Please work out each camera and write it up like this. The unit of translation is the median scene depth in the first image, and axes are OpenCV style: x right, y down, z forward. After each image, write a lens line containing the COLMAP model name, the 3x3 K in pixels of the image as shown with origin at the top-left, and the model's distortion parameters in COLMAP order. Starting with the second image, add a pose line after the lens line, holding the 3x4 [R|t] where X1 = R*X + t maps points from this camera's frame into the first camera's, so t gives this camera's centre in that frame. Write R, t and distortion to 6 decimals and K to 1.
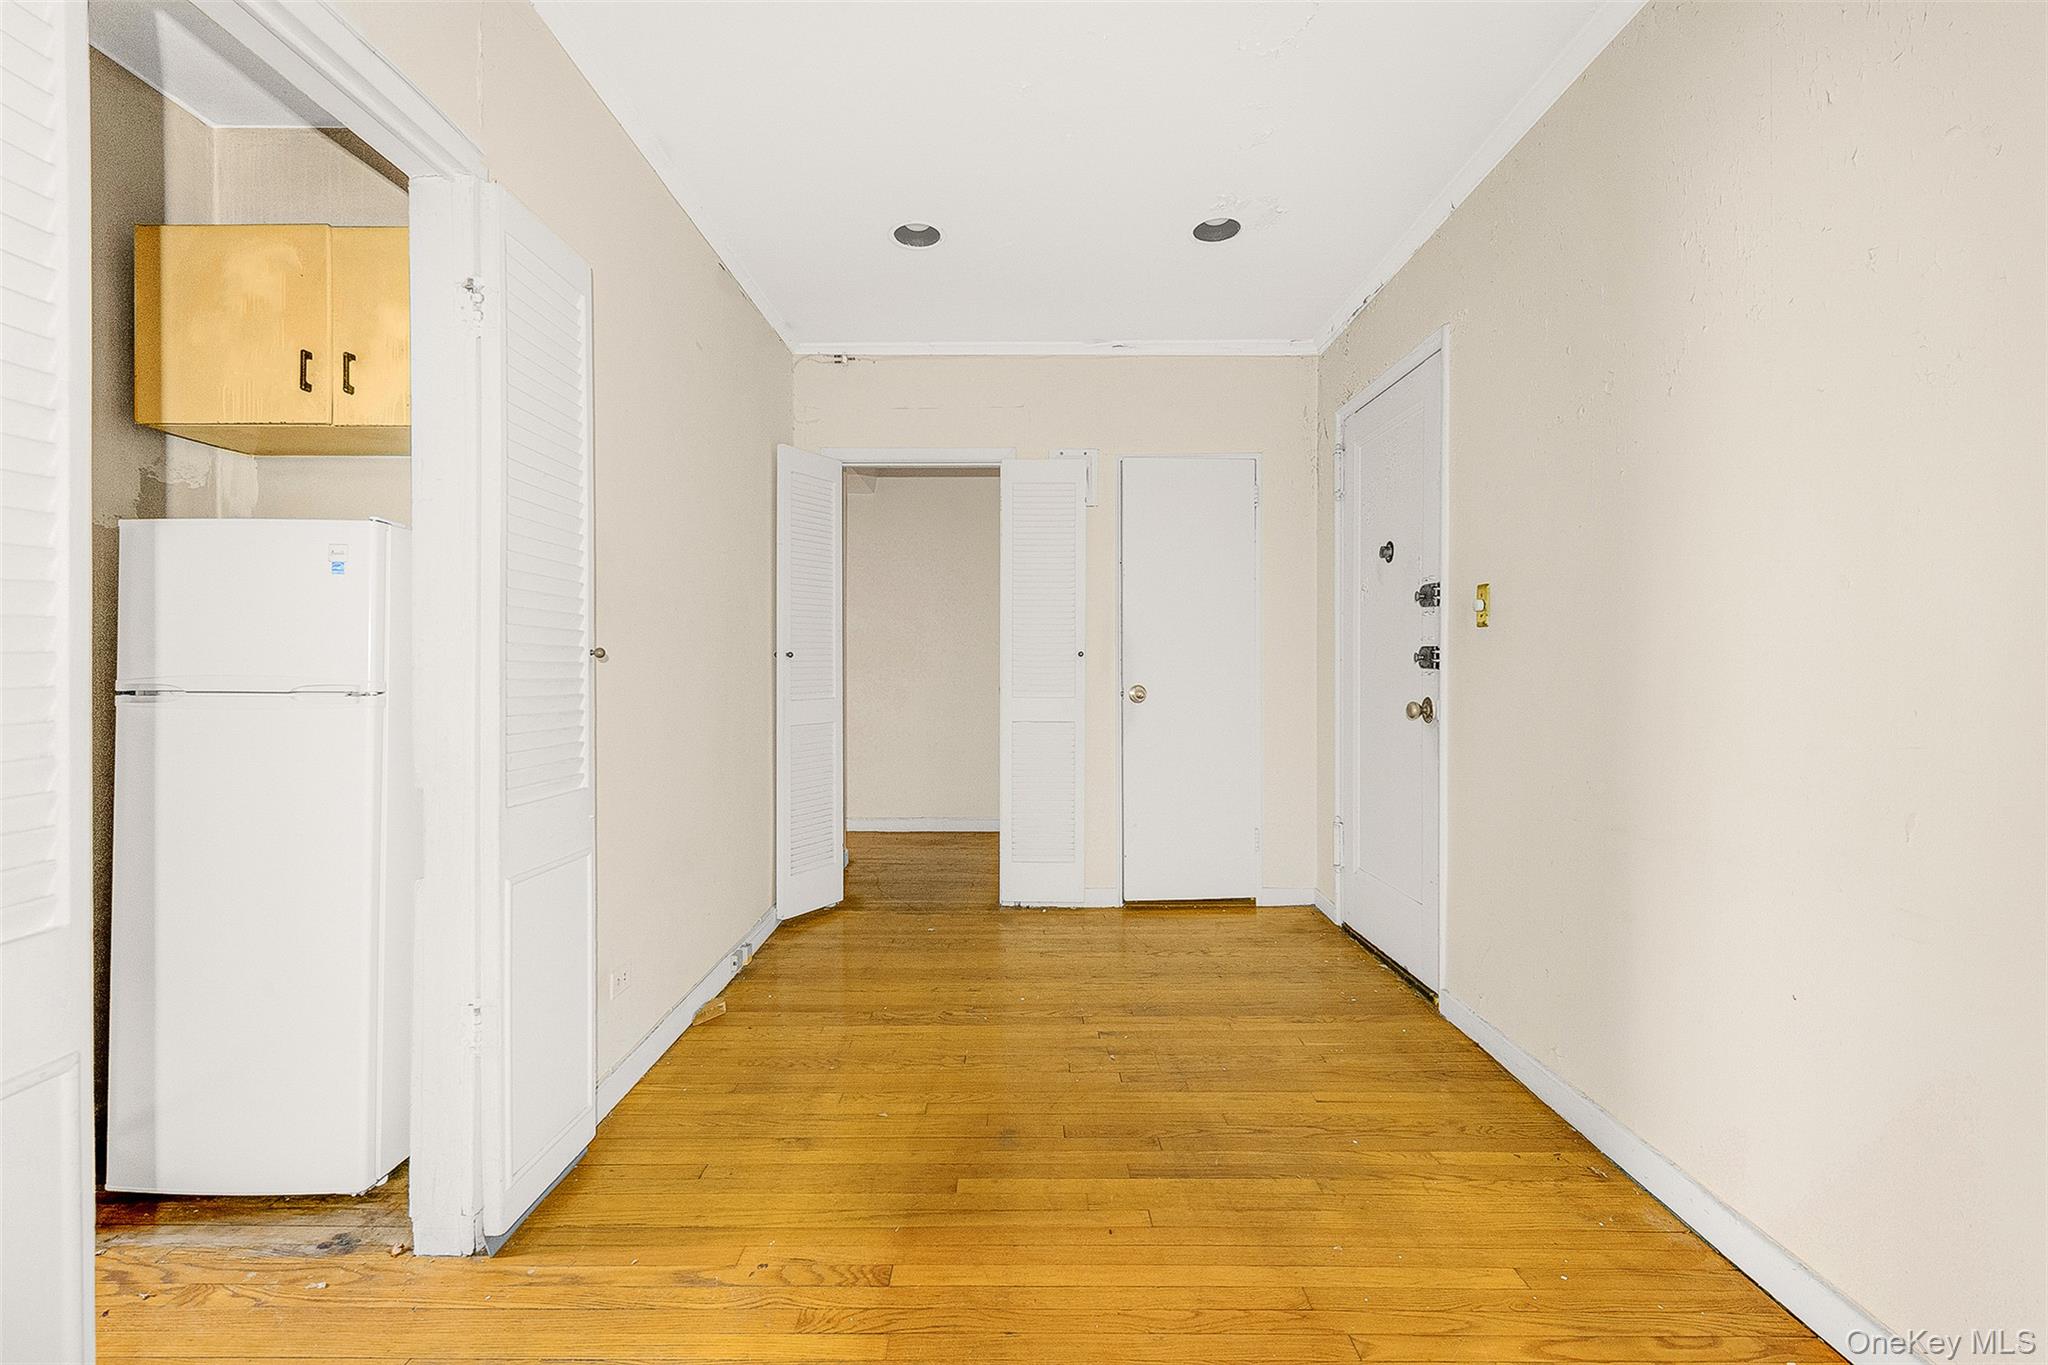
lens RADIAL K [[912.9, 0, 1029.9], [0, 912.9, 659.8], [0, 0, 1]] dist [0.022420, -0.011753]
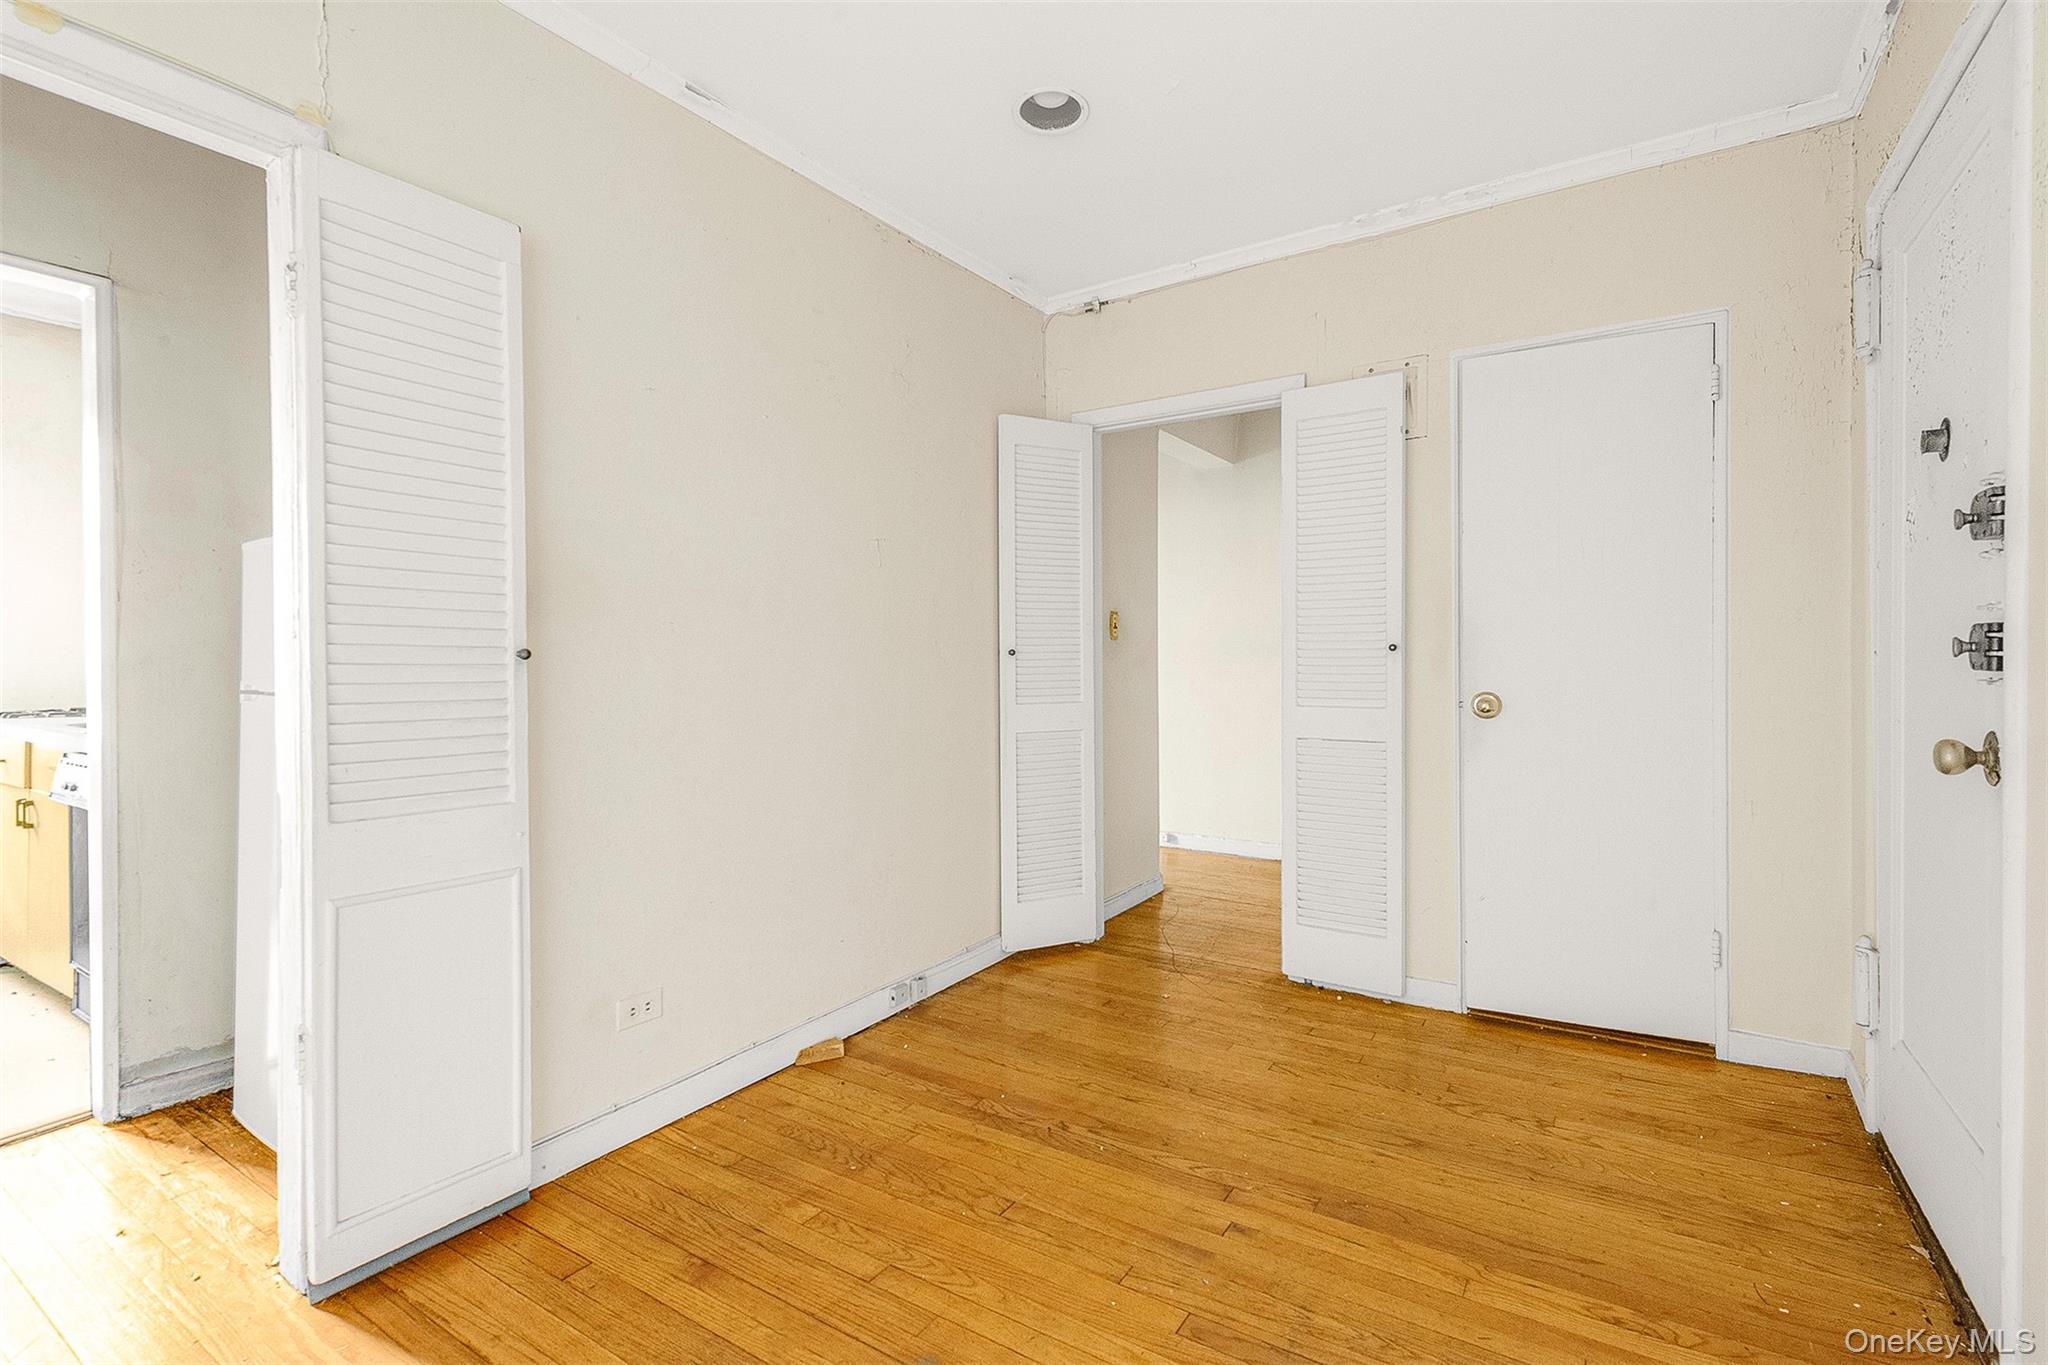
lens RADIAL K [[912.9, 0, 1029.9], [0, 912.9, 659.8], [0, 0, 1]] dist [0.022420, -0.011753]
pose [[0.834017, -0.004558, -0.551720, 0.270825], [0.006781, 0.999975, 0.001989, -0.000013], [0.551697, -0.005400, 0.834027, 0.314810]]
